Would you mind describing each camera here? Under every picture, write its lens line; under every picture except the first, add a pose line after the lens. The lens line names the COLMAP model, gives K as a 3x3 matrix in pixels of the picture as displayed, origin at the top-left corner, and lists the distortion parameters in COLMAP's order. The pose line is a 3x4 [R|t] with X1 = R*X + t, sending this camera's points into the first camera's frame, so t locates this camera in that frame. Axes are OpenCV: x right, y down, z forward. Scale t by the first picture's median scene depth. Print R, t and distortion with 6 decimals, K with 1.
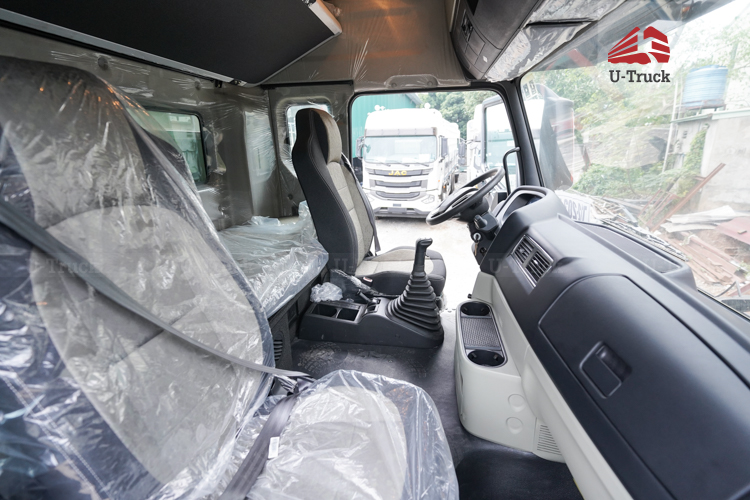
lens RADIAL K [[362.6, 0, 373.9], [0, 362.6, 252.6], [0, 0, 1]] dist [-0.007812, 0.006561]
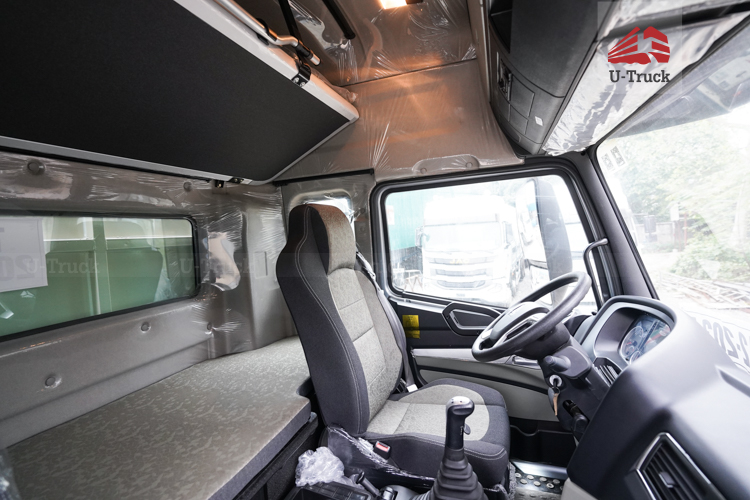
lens RADIAL K [[362.6, 0, 373.6], [0, 362.6, 248.7], [0, 0, 1]] dist [-0.007812, 0.006561]
pose [[0.983136, -0.035526, -0.179392, 0.090472], [-0.009425, 0.969803, -0.243706, -0.105228], [0.182633, 0.241287, 0.953114, 0.276057]]
